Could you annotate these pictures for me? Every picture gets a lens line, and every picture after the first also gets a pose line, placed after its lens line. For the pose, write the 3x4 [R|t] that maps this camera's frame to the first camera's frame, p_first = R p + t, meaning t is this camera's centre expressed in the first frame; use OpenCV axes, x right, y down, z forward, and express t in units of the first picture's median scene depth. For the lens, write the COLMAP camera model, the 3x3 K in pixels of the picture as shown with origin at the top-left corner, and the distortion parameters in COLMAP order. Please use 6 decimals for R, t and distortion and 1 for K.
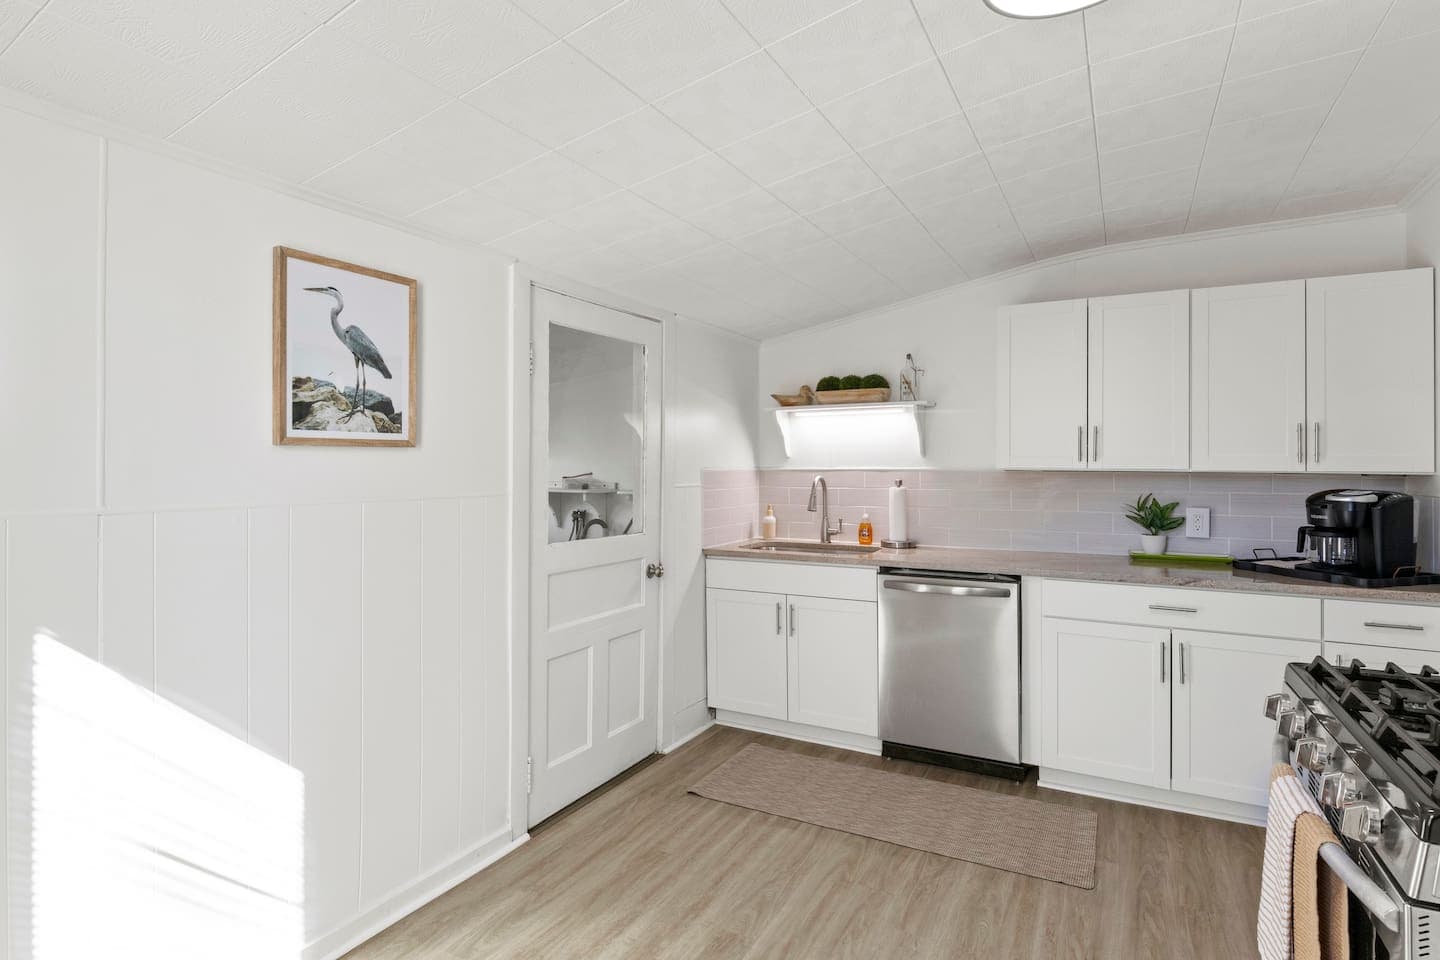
lens RADIAL K [[724.7, 0, 741.1], [0, 724.7, 461.3], [0, 0, 1]] dist [-0.003365, -0.001319]
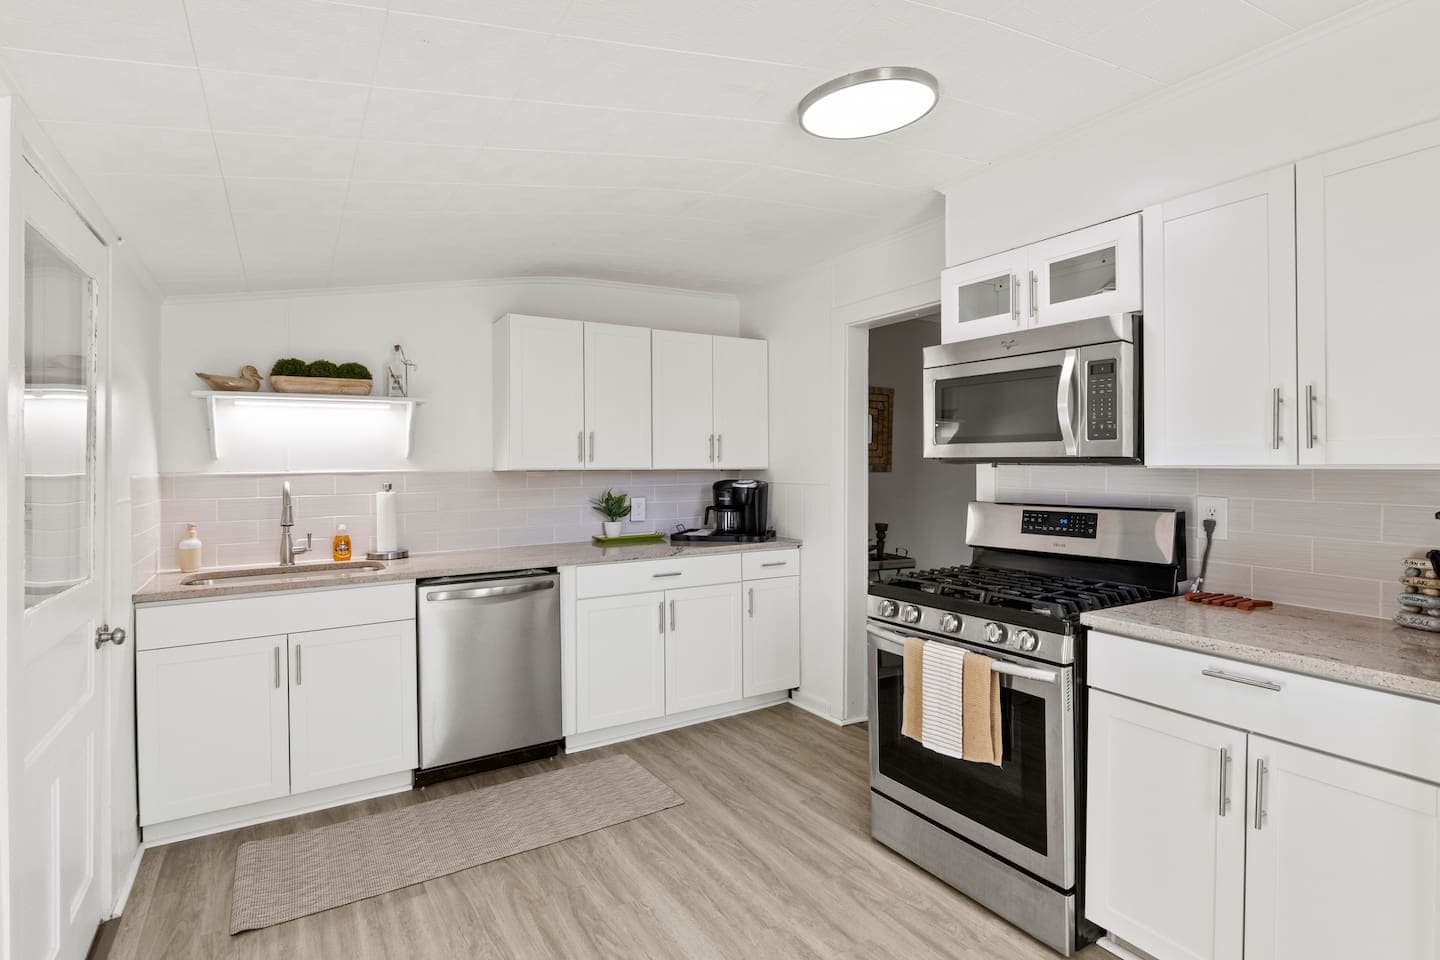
lens RADIAL K [[724.7, 0, 715.9], [0, 724.7, 460.0], [0, 0, 1]] dist [-0.003365, -0.001319]
pose [[0.509531, -0.001981, 0.860450, -0.423207], [0.005605, 0.999984, -0.001016, -0.000482], [-0.860434, 0.005340, 0.509533, 0.231717]]
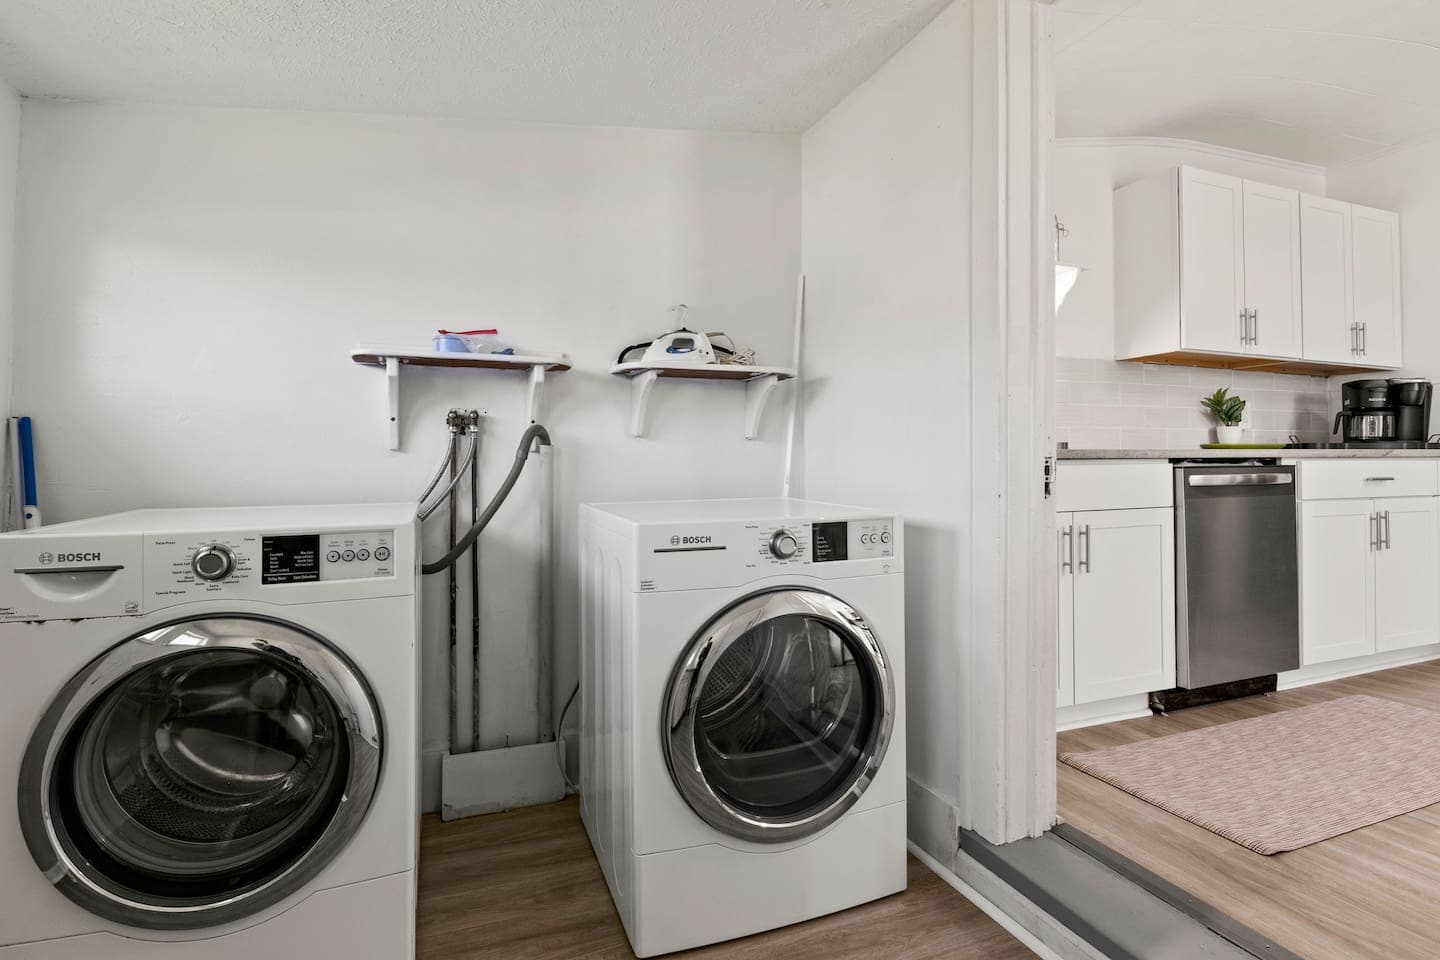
lens RADIAL K [[724.7, 0, 709.3], [0, 724.7, 466.3], [0, 0, 1]] dist [-0.003365, -0.001319]
pose [[0.654701, -0.006063, 0.755864, -0.729378], [0.004242, 0.999982, 0.004347, 0.157632], [-0.755876, 0.000360, 0.654715, 0.933463]]
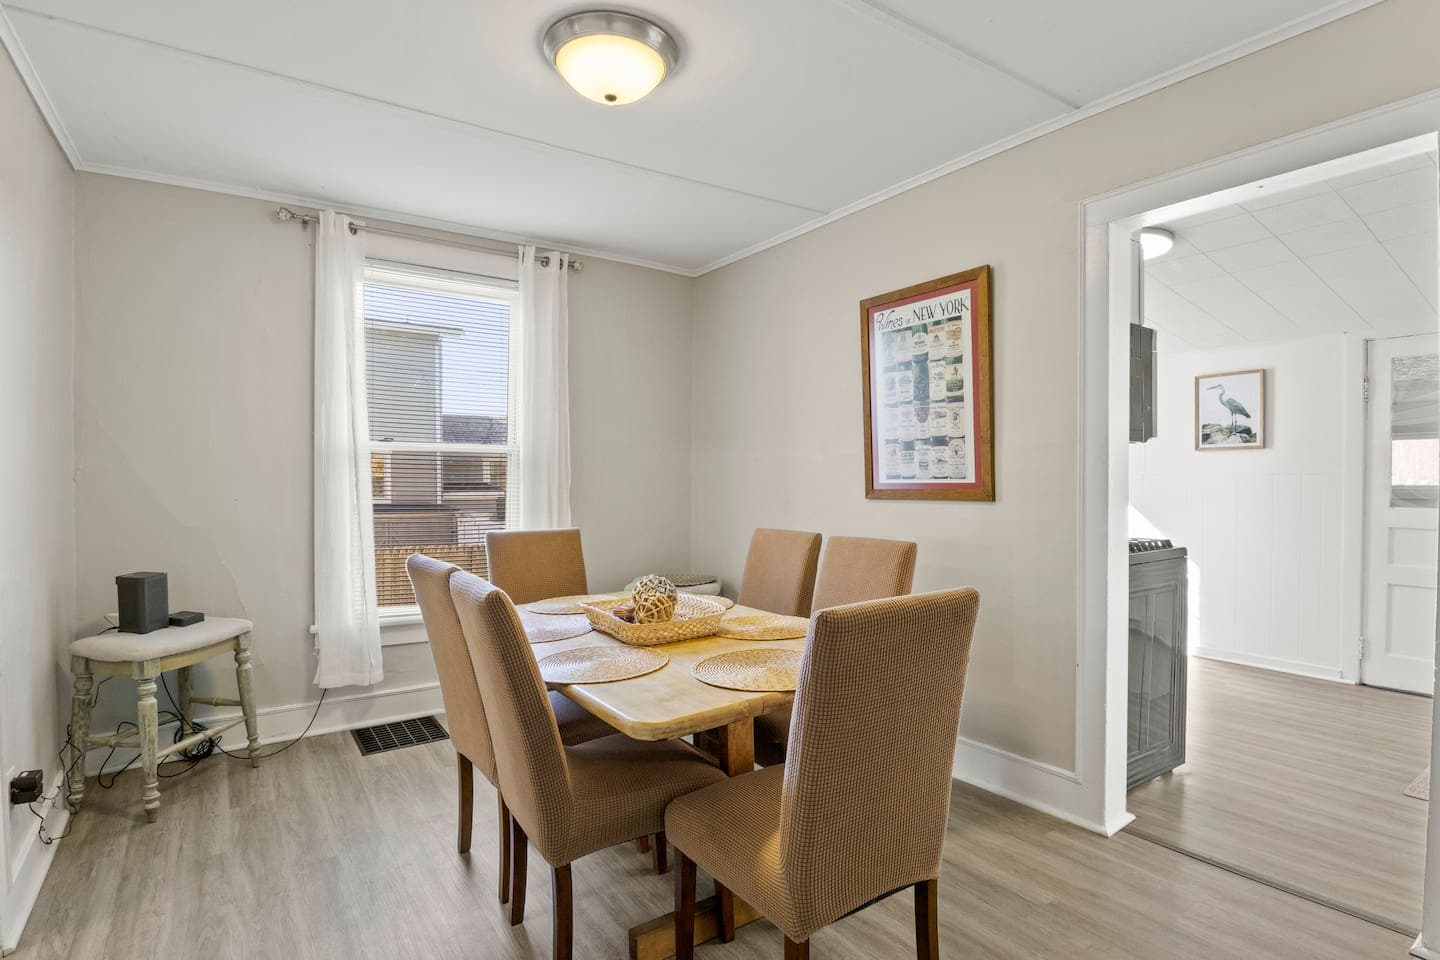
lens RADIAL K [[724.7, 0, 718.5], [0, 724.7, 482.3], [0, 0, 1]] dist [-0.003365, -0.001319]
pose [[-0.452663, 0.005632, -0.891664, 1.546179], [0.000384, 0.999981, 0.006121, 0.046679], [0.891682, 0.002428, -0.452656, 0.389535]]
